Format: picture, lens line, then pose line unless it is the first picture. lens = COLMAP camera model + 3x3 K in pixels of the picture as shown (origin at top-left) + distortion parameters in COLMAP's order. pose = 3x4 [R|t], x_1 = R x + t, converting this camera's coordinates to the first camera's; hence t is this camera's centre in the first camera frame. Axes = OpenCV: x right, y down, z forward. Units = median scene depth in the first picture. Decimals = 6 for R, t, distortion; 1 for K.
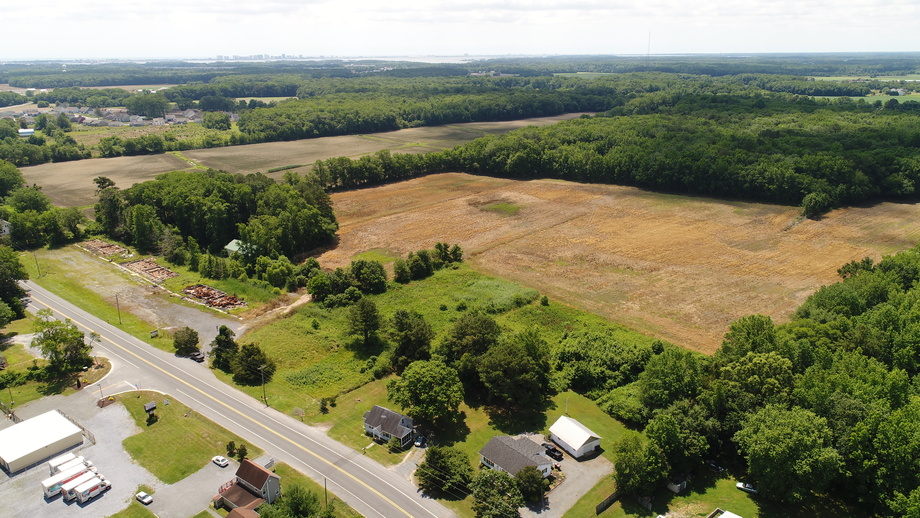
lens RADIAL K [[621.6, 0, 457.4], [0, 621.6, 259.2], [0, 0, 1]] dist [0.001378, 0.002702]
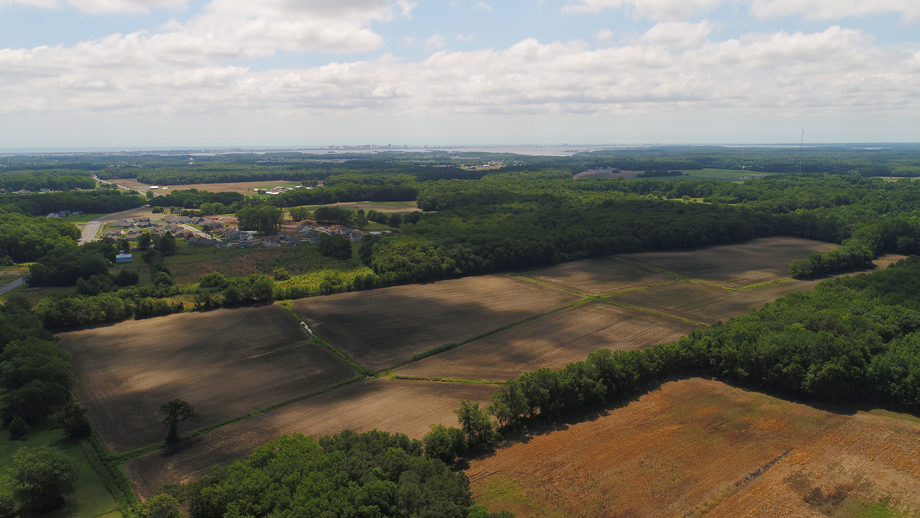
lens RADIAL K [[621.6, 0, 457.0], [0, 621.6, 257.8], [0, 0, 1]] dist [0.001378, 0.002702]
pose [[0.988742, 0.028243, -0.146939, -0.122225], [-0.047807, 0.990180, -0.131367, -0.125984], [0.141786, 0.136913, 0.980383, 0.246050]]
